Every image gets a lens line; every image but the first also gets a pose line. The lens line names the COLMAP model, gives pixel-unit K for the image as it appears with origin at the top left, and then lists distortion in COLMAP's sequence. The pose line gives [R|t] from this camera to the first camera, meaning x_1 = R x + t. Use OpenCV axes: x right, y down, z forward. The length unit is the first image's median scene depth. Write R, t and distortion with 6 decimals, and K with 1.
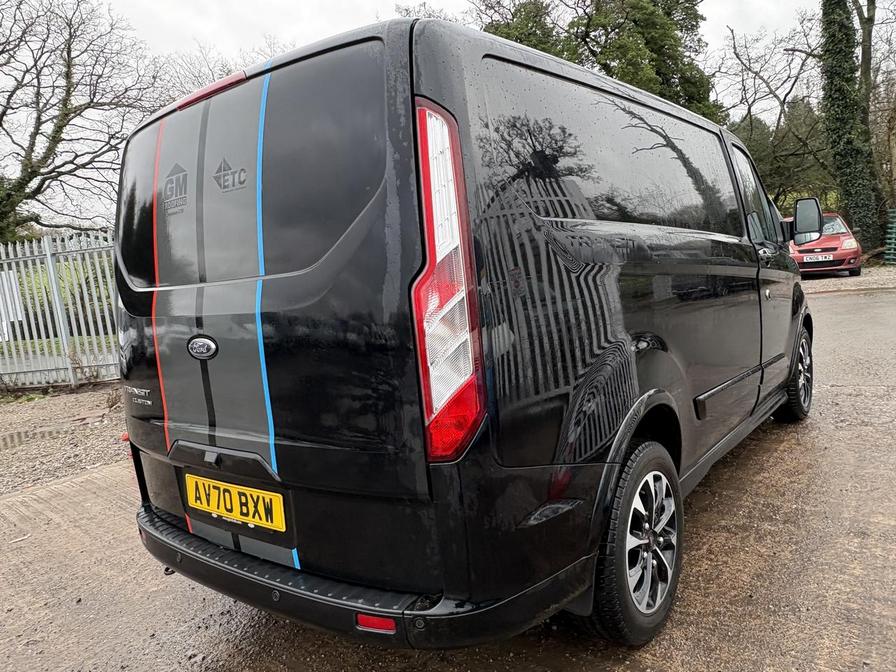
lens RADIAL K [[644.6, 0, 446.2], [0, 644.6, 328.4], [0, 0, 1]] dist [0.002804, 0.002742]
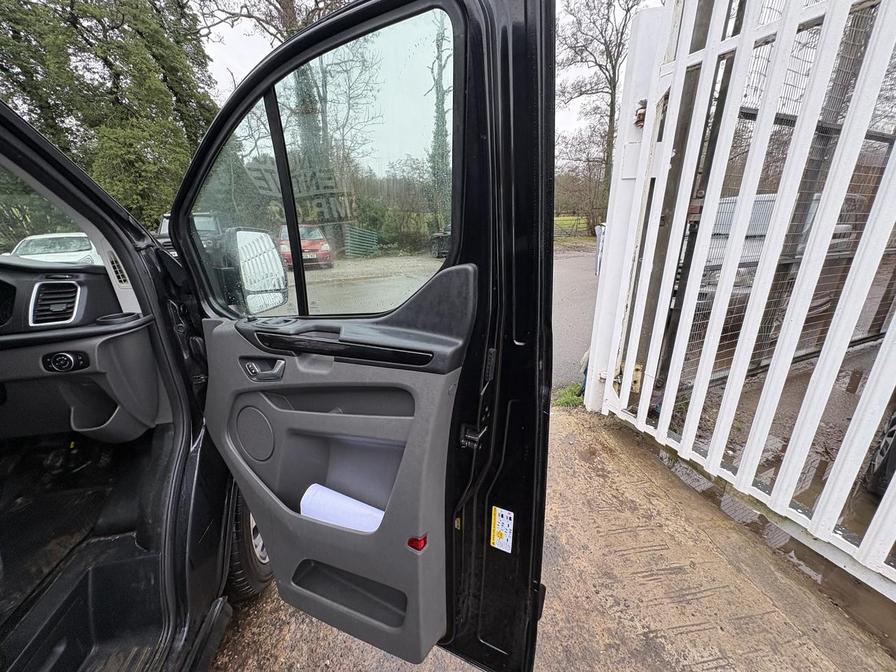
lens RADIAL K [[356.0, 0, 445.3], [0, 356.0, 336.4], [0, 0, 1]] dist [-0.000107, 0.000405]
pose [[0.646746, -0.147985, 0.748211, 0.942003], [0.034723, 0.985692, 0.164941, -0.327346], [-0.761915, -0.080695, 0.642631, 1.451947]]
